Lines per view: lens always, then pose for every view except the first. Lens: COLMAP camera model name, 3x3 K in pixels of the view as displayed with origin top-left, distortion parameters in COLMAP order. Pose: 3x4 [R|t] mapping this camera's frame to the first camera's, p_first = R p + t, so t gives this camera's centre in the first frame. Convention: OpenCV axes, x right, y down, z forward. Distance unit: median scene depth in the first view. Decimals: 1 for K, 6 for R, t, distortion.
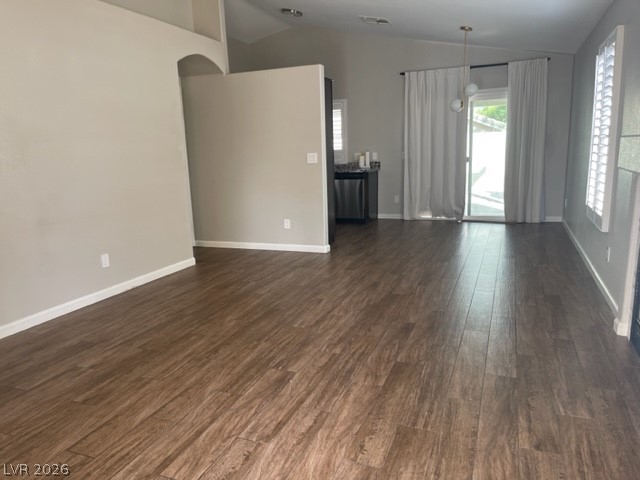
lens RADIAL K [[485.5, 0, 318.6], [0, 485.5, 242.9], [0, 0, 1]] dist [0.069533, -0.094003]
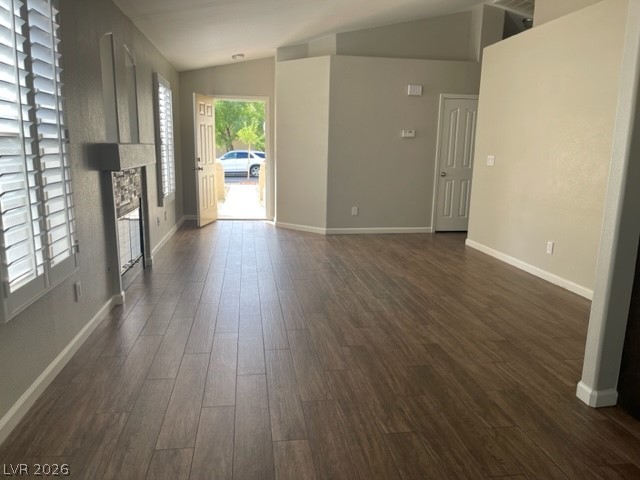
lens RADIAL K [[485.5, 0, 318.6], [0, 485.5, 242.9], [0, 0, 1]] dist [0.069533, -0.094003]
pose [[-0.868588, 0.110993, -0.482945, 0.648901], [-0.085731, 0.926238, 0.367061, -0.388904], [0.488063, 0.360228, -0.795003, 1.856941]]
